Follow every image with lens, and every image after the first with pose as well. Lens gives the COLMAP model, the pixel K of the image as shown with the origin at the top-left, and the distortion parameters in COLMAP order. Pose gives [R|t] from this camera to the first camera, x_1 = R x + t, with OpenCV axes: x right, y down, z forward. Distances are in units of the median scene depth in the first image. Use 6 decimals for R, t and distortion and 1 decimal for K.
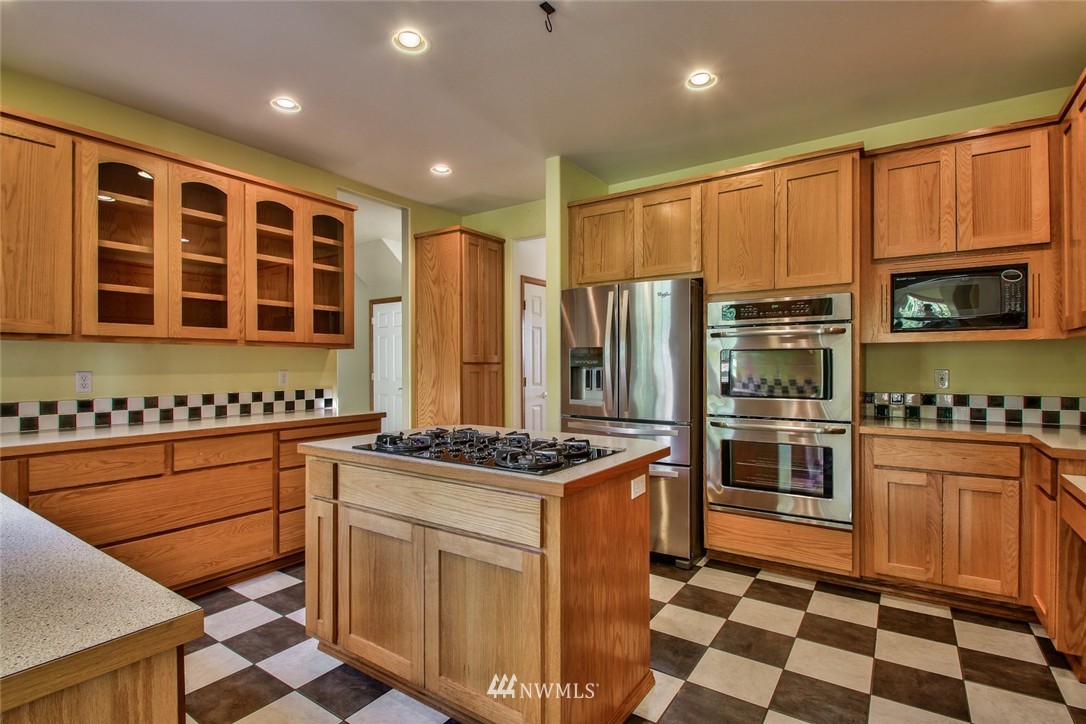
lens RADIAL K [[527.4, 0, 543.0], [0, 527.4, 362.0], [0, 0, 1]] dist [0.032140, 0.000103]
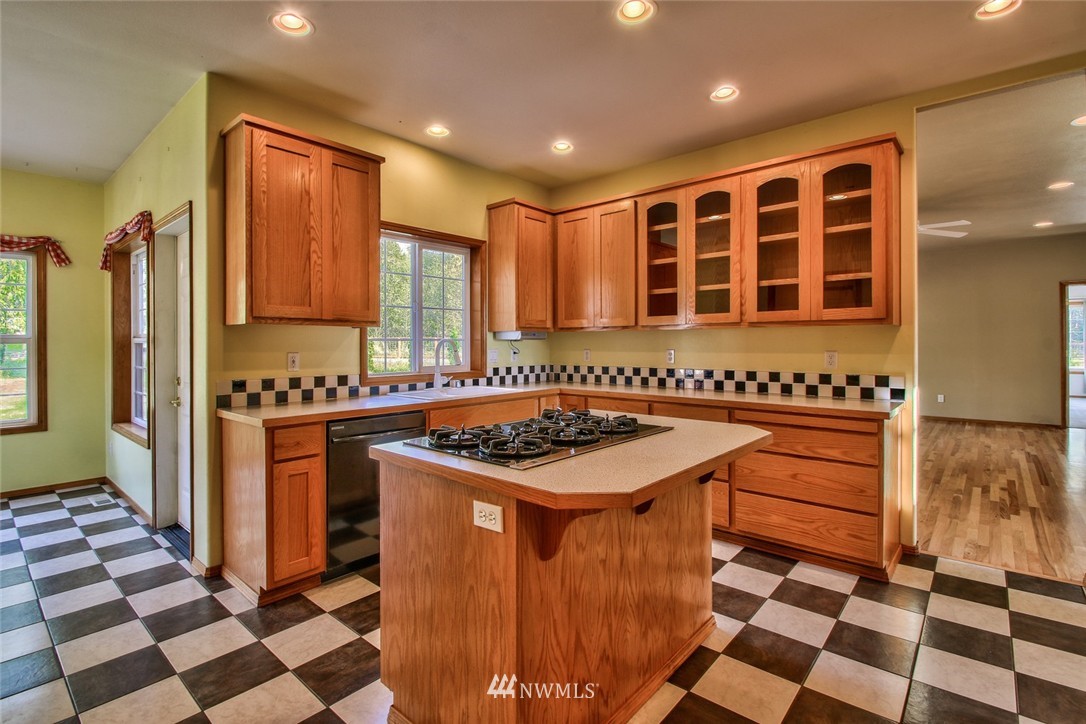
lens RADIAL K [[517.7, 0, 544.9], [0, 517.7, 347.7], [0, 0, 1]] dist [0.000607, 0.000335]
pose [[-0.113591, 0.006470, -0.993507, 0.488528], [0.005816, 0.999966, 0.005847, 0.001482], [0.993511, -0.005114, -0.113624, 0.678958]]
